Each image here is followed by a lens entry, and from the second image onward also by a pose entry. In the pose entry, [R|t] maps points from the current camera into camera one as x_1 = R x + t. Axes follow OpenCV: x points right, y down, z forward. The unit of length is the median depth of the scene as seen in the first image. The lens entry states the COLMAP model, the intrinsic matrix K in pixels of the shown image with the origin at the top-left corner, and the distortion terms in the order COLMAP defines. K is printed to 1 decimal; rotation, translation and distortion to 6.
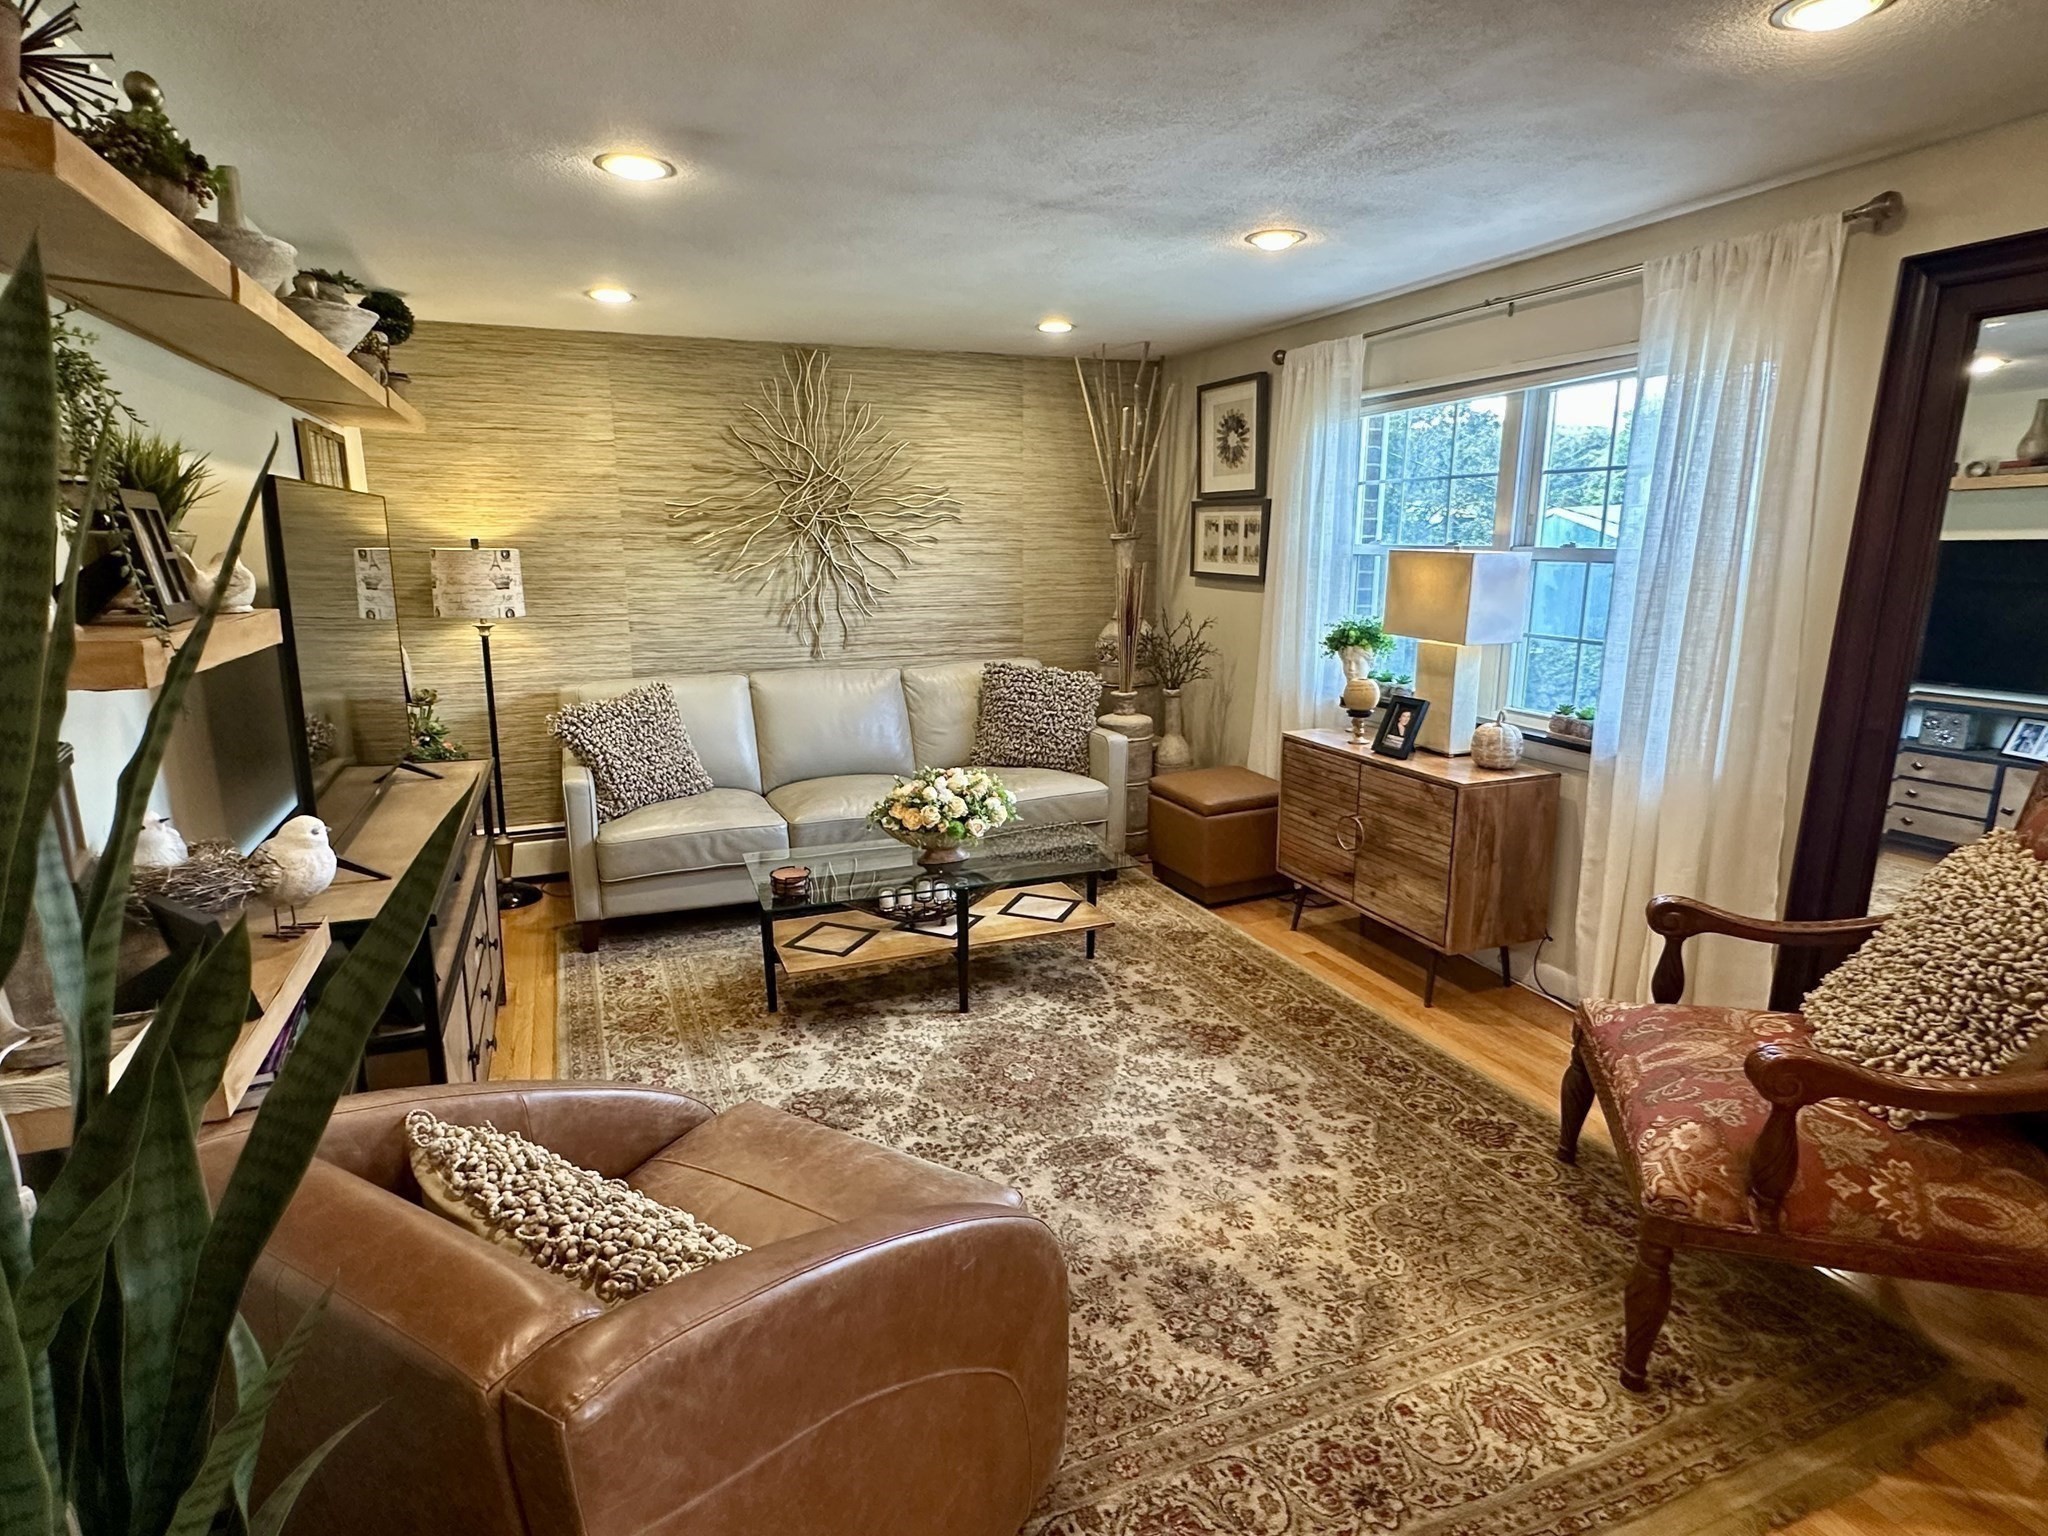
lens RADIAL K [[1096.5, 0, 1033.4], [0, 1096.5, 775.7], [0, 0, 1]] dist [-0.004883, 0.001742]
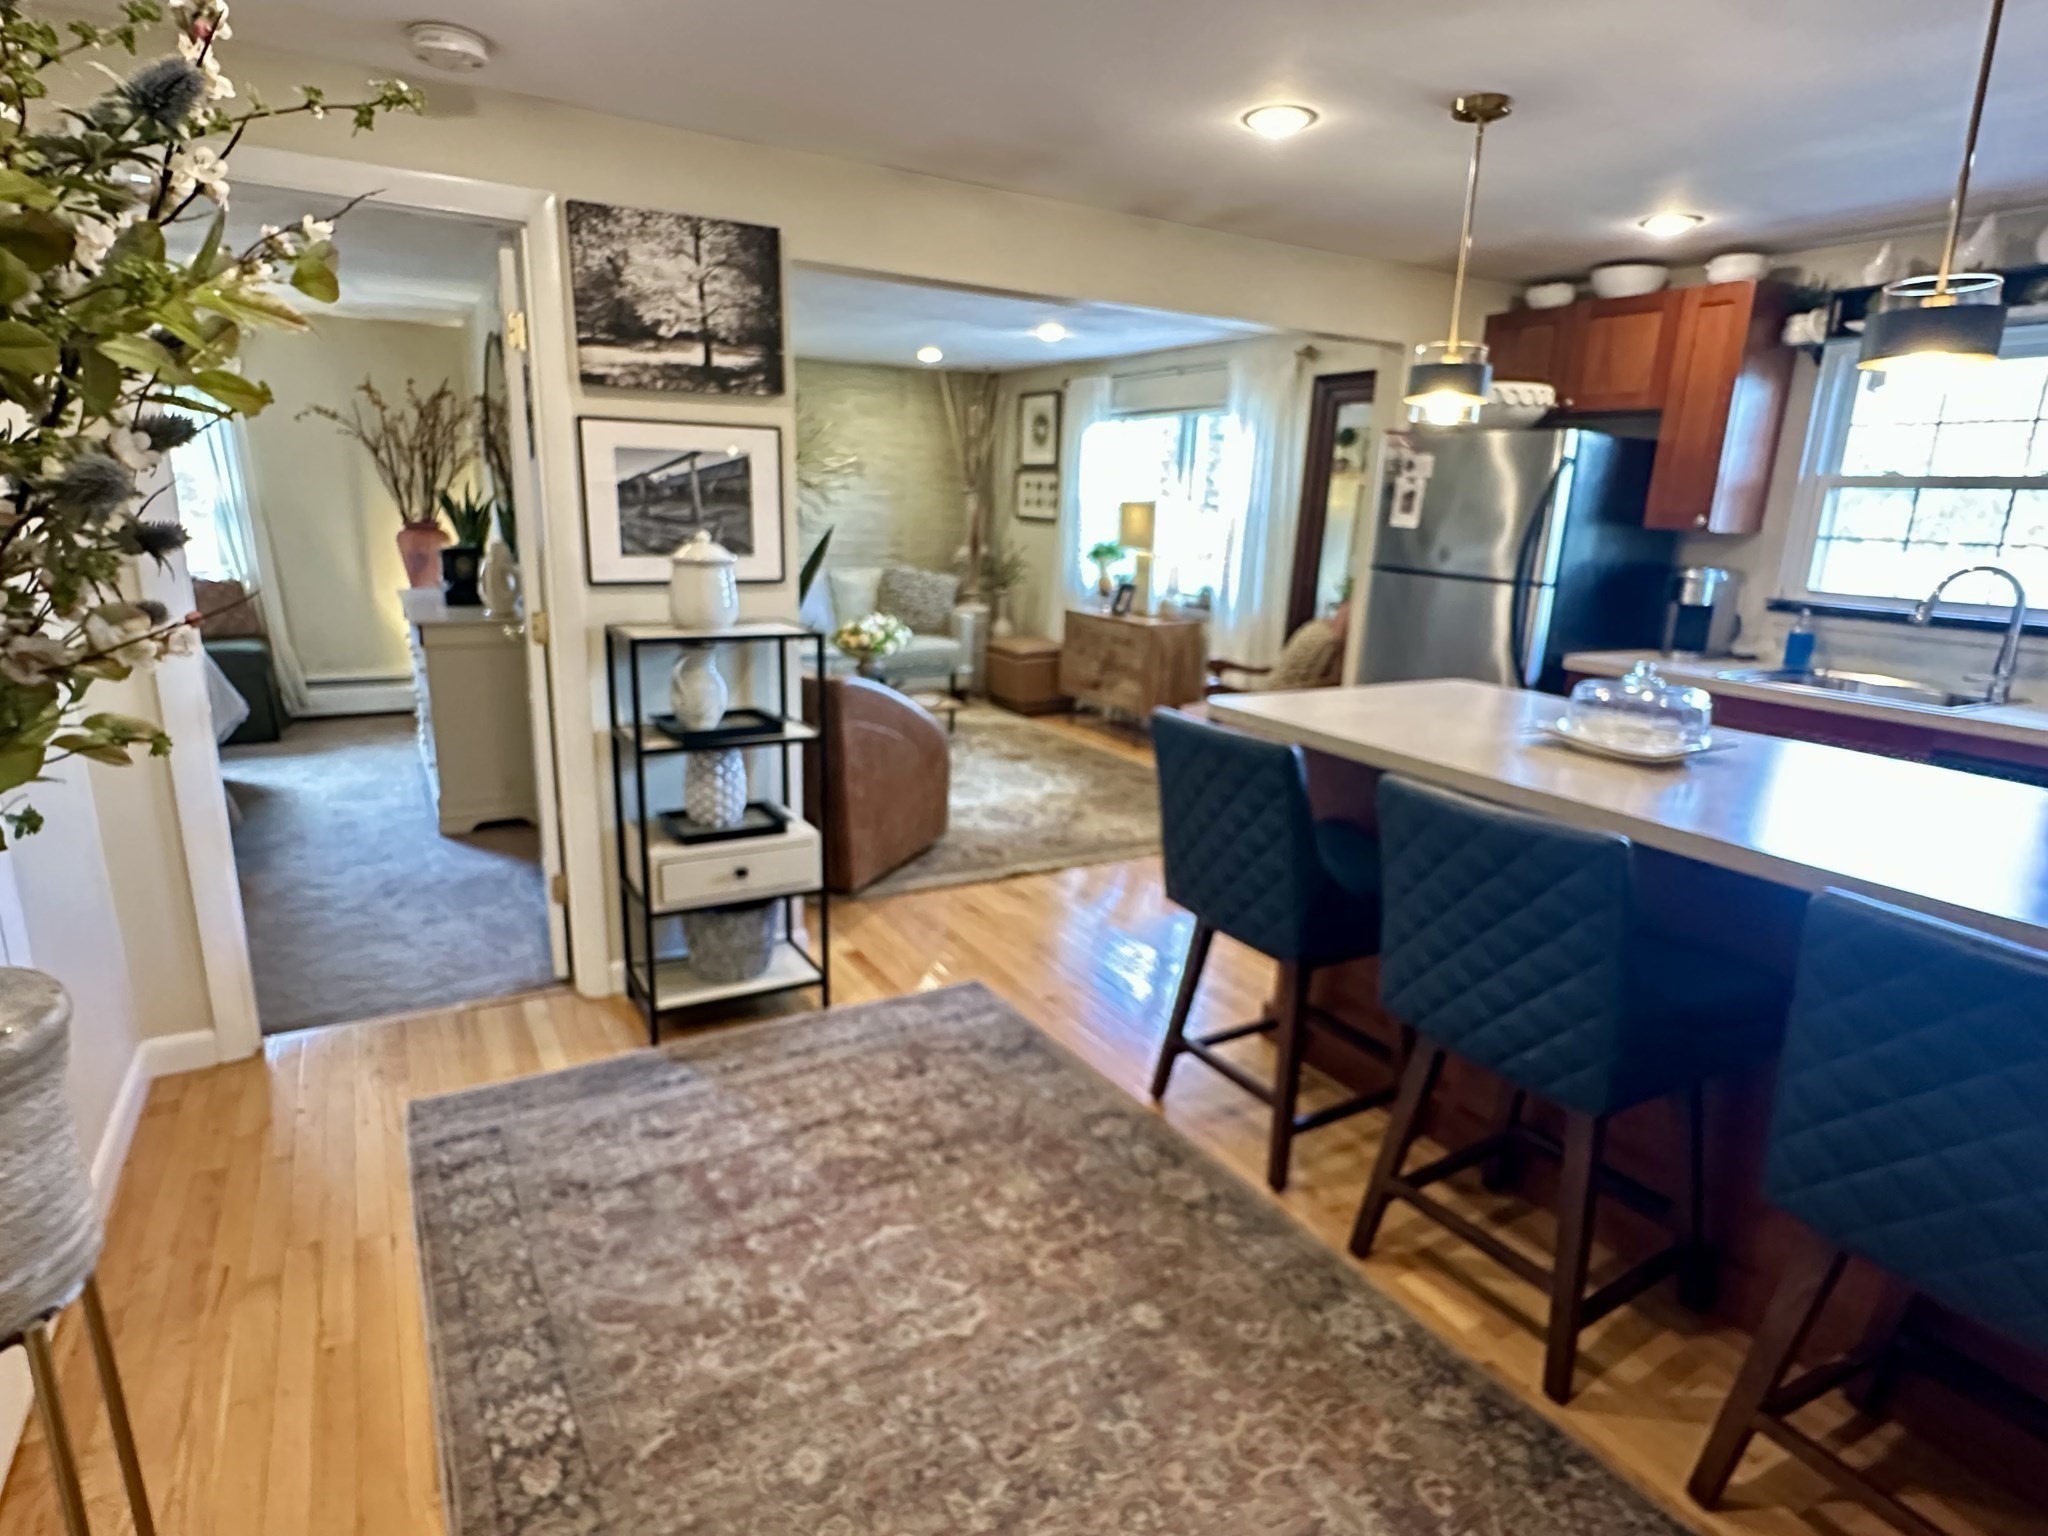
lens RADIAL K [[1096.5, 0, 1029.3], [0, 1096.5, 772.8], [0, 0, 1]] dist [-0.004883, 0.001742]
pose [[0.990576, 0.001701, 0.136951, -0.052961], [-0.006015, 0.999498, 0.031095, 0.147093], [-0.136829, -0.031626, 0.990090, -0.614645]]
